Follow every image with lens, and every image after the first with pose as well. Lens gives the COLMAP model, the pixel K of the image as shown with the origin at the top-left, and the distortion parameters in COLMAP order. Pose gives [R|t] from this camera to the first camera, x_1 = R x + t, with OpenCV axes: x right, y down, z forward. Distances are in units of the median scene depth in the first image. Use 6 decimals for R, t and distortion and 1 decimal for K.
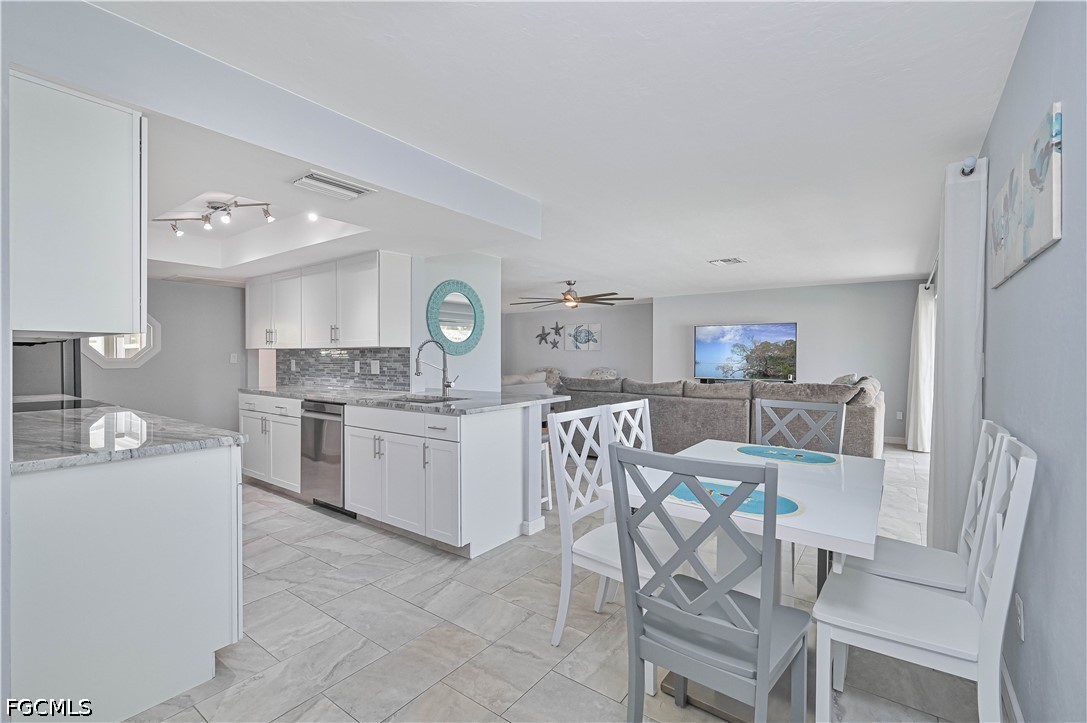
lens RADIAL K [[485.1, 0, 545.0], [0, 485.1, 363.5], [0, 0, 1]] dist [-0.001313, 0.000353]
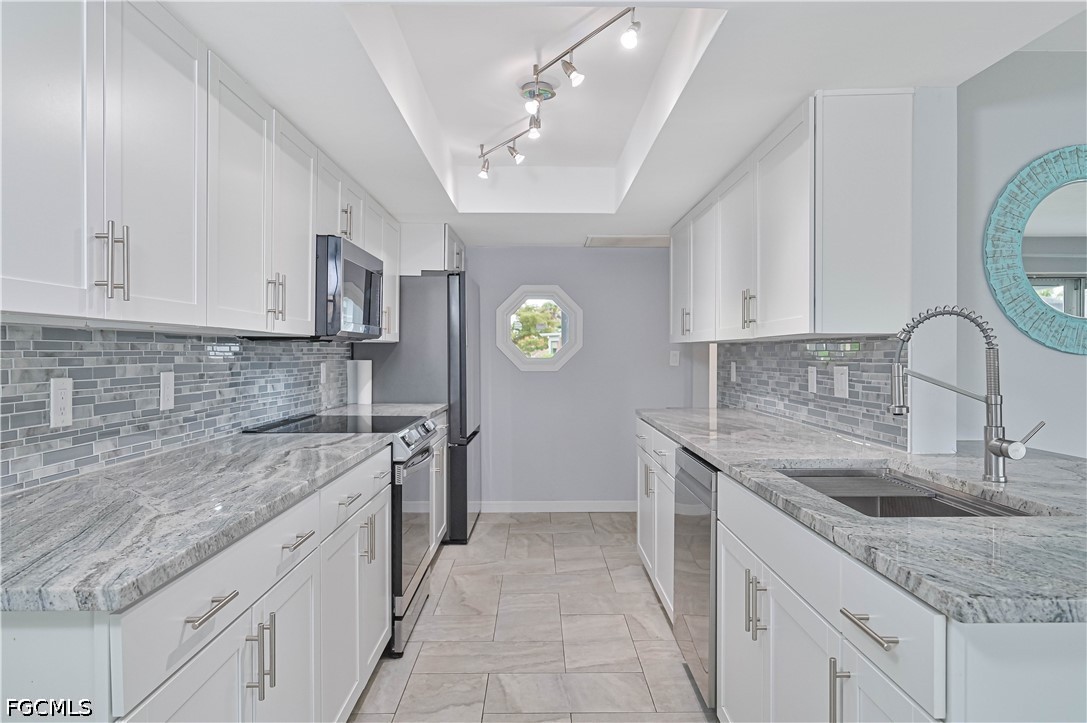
lens RADIAL K [[698.8, 0, 544.8], [0, 698.8, 362.1], [0, 0, 1]] dist [0.001546, 0.001319]
pose [[0.606061, 0.009993, -0.795355, -0.014149], [-0.012848, 0.999914, 0.002772, -0.008190], [0.795314, 0.008539, 0.606137, 0.396525]]
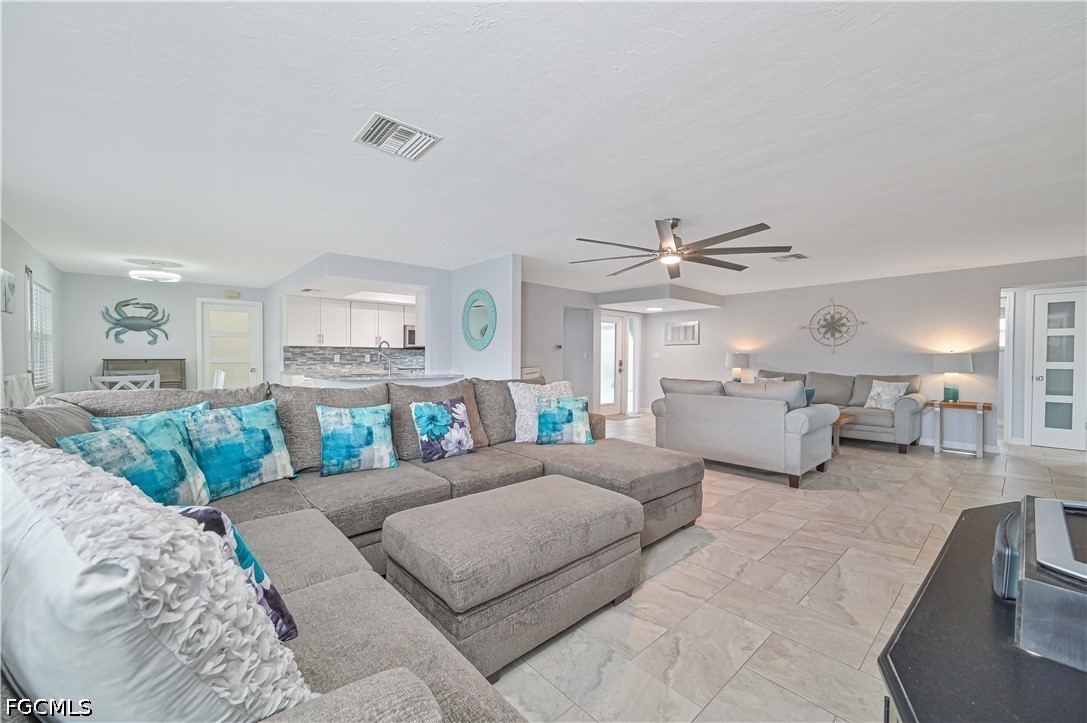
lens RADIAL K [[428.9, 0, 545.4], [0, 428.9, 369.1], [0, 0, 1]] dist [-0.001042, -0.000396]
pose [[-0.197422, 0.026620, -0.979957, 0.920957], [-0.021809, 0.999265, 0.031538, -0.008582], [0.980076, 0.027598, -0.196697, 1.493090]]
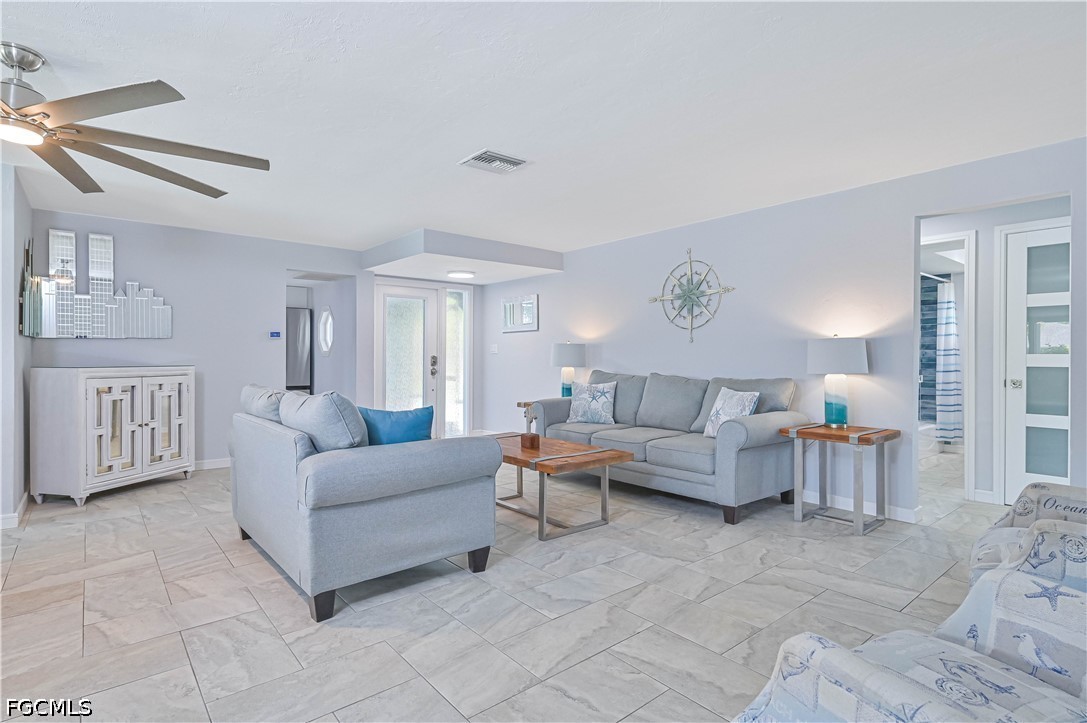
lens RADIAL K [[547.5, 0, 545.3], [0, 547.5, 360.4], [0, 0, 1]] dist [-0.010925, -0.000932]
pose [[-0.231934, 0.006104, -0.972712, 0.443594], [-0.019344, 0.999754, 0.010886, -0.006597], [0.972539, 0.021341, -0.231759, 2.126839]]
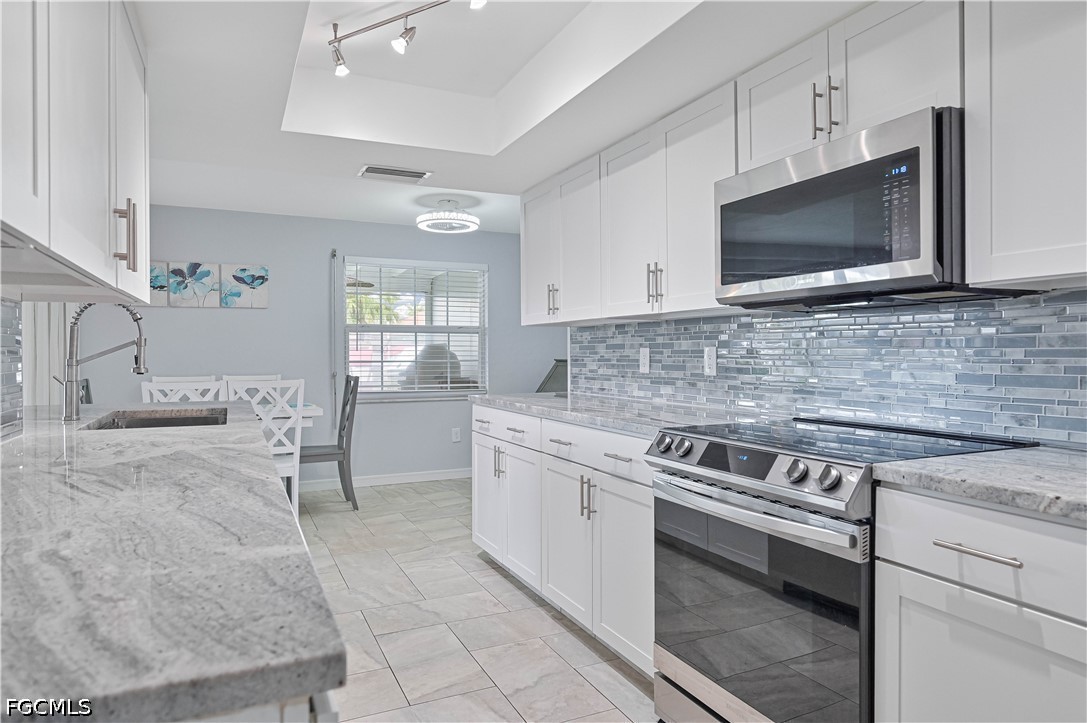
lens RADIAL K [[673.6, 0, 549.4], [0, 673.6, 356.8], [0, 0, 1]] dist [-0.003819, 0.003110]
pose [[-0.885798, 0.000017, 0.464071, -0.738303], [0.011204, 0.999709, 0.021349, -0.001834], [-0.463936, 0.024111, -0.885541, 1.115561]]
